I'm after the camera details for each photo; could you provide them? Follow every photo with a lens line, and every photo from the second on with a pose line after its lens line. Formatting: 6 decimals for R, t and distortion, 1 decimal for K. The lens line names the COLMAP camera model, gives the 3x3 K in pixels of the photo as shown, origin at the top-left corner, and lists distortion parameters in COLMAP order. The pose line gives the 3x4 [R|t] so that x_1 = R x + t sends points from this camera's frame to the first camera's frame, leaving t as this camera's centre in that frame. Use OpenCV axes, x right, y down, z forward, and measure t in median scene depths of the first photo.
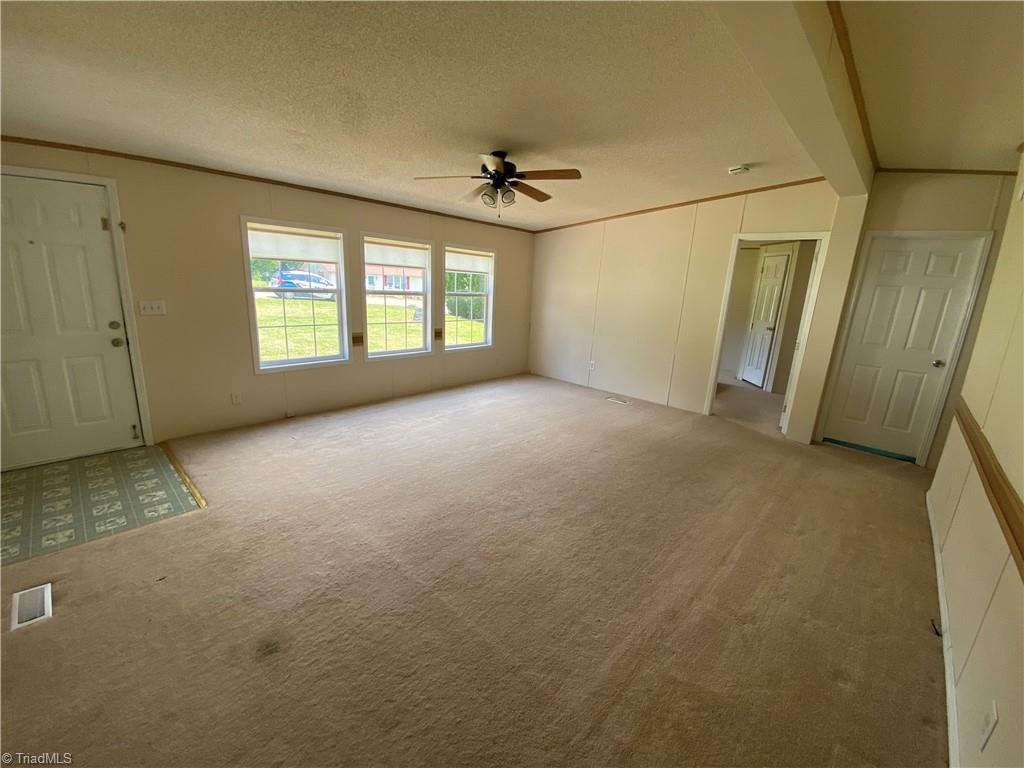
lens RADIAL K [[420.9, 0, 512.0], [0, 420.9, 384.0], [0, 0, 1]] dist [0.027150, -0.016864]
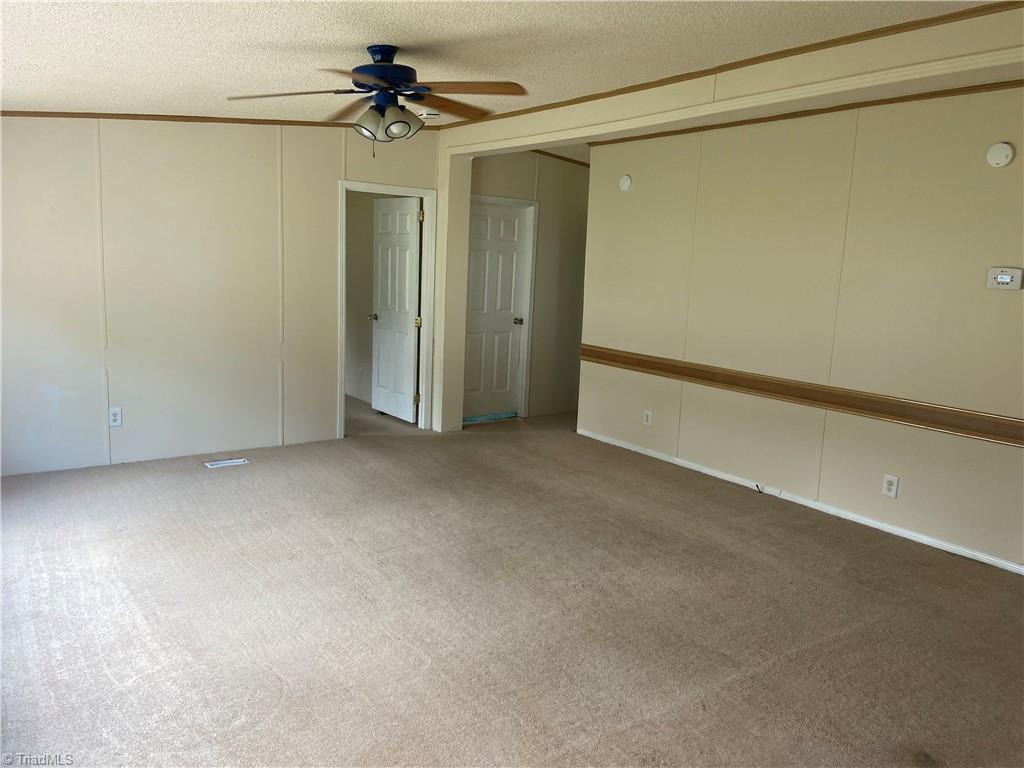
lens RADIAL K [[771.9, 0, 512.0], [0, 771.9, 384.0], [0, 0, 1]] dist [0.096767, -0.102554]
pose [[0.203689, -0.203941, 0.957559, -0.931040], [0.209142, 0.964550, 0.160943, -0.218024], [-0.956436, 0.167484, 0.239121, 0.587036]]
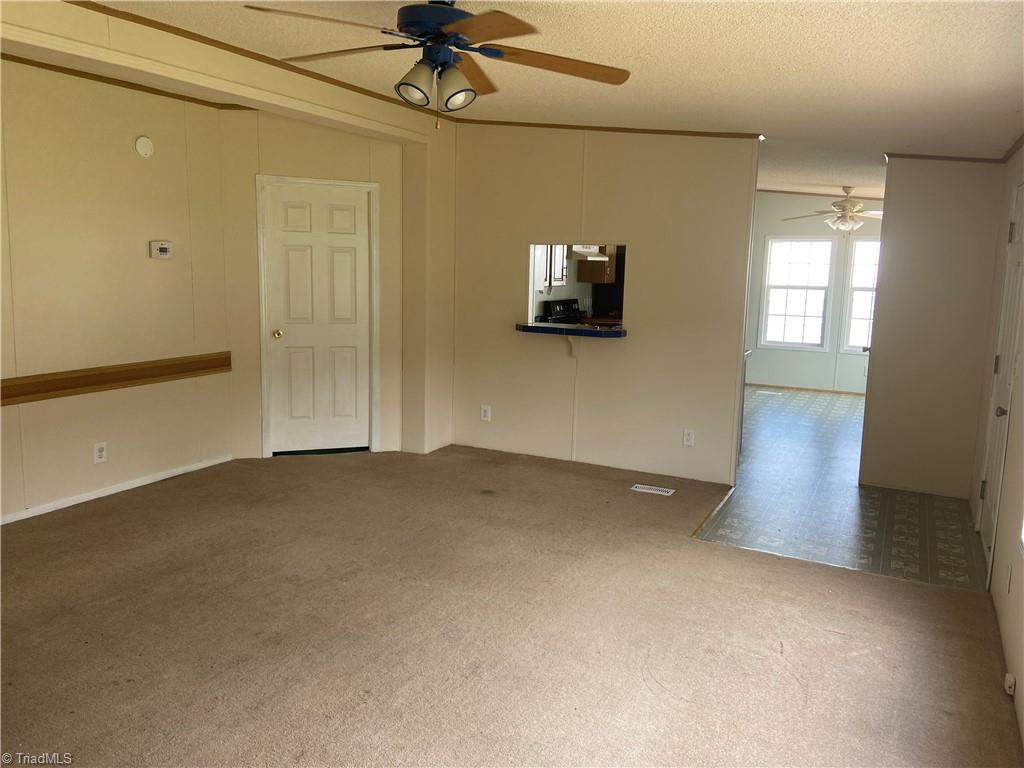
lens RADIAL K [[771.9, 0, 512.0], [0, 771.9, 384.0], [0, 0, 1]] dist [0.096767, -0.102554]
pose [[-0.957319, -0.028275, -0.287646, 0.101751], [-0.138164, 0.918902, 0.369499, -0.414988], [0.253870, 0.393471, -0.883589, 1.630448]]
